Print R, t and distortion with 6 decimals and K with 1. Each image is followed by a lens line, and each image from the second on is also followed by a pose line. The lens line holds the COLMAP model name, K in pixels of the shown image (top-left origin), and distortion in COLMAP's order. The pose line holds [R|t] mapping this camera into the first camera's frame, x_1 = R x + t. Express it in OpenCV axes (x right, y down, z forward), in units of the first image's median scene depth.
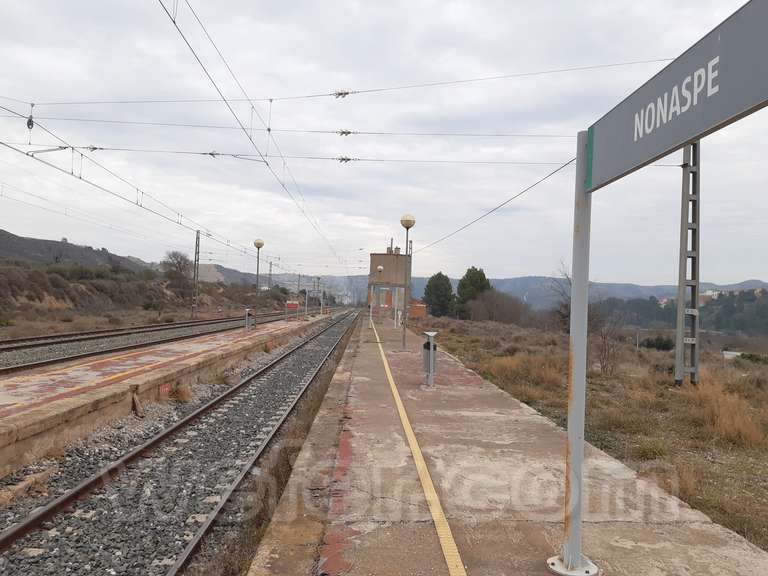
lens RADIAL K [[598.4, 0, 387.0], [0, 598.4, 291.7], [0, 0, 1]] dist [0.043271, -0.078077]
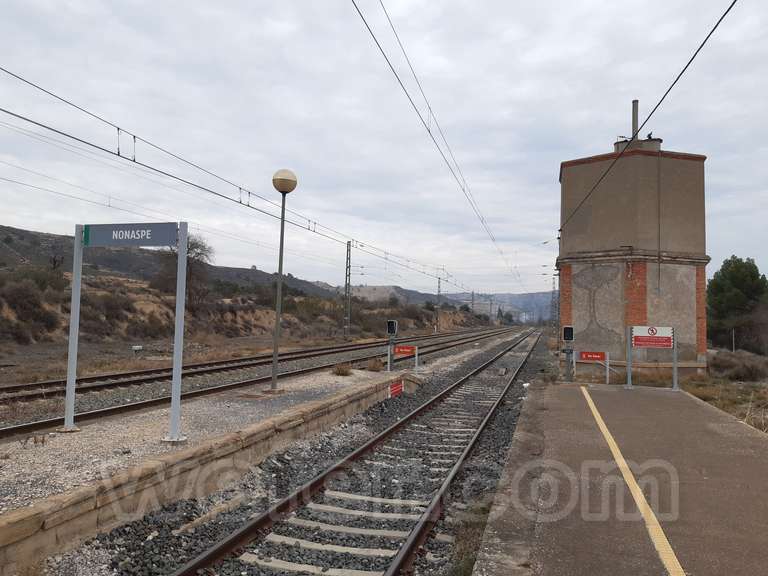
lens RADIAL K [[598.4, 0, 391.8], [0, 598.4, 288.6], [0, 0, 1]] dist [0.043271, -0.078077]
pose [[0.957071, -0.037063, -0.287474, -0.006915], [0.026322, 0.998807, -0.041140, 0.003594], [0.288656, 0.031807, 0.956904, 0.188061]]
